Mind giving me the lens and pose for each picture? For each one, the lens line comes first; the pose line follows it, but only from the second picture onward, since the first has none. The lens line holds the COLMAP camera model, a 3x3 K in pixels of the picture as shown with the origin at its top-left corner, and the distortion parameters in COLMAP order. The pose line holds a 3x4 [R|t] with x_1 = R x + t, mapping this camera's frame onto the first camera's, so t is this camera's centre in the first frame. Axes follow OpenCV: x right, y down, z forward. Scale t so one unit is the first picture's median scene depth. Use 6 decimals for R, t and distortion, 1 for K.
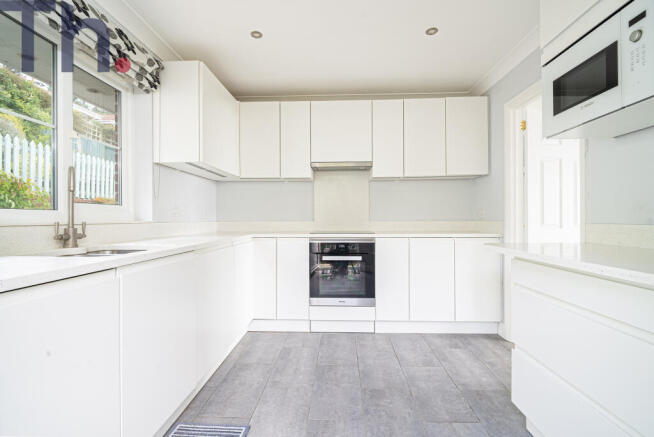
lens RADIAL K [[305.6, 0, 326.9], [0, 305.6, 217.9], [0, 0, 1]] dist [-0.007677, -0.000631]
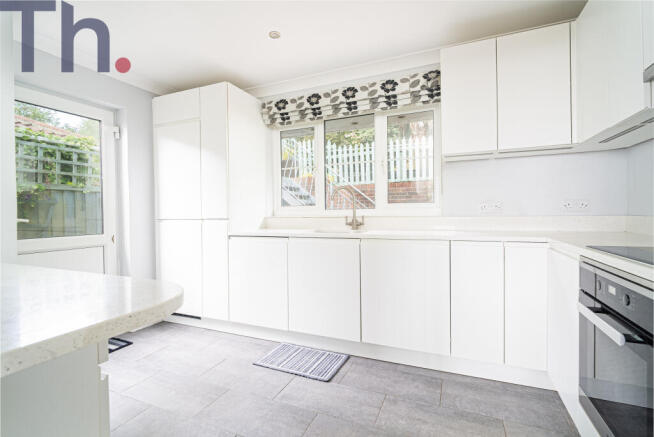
lens RADIAL K [[305.6, 0, 327.3], [0, 305.6, 217.3], [0, 0, 1]] dist [-0.007677, -0.000631]
pose [[-0.367871, 0.009923, -0.929824, 0.688621], [0.012998, 0.999900, 0.005528, 0.008923], [0.929786, -0.010053, -0.367964, 1.128182]]
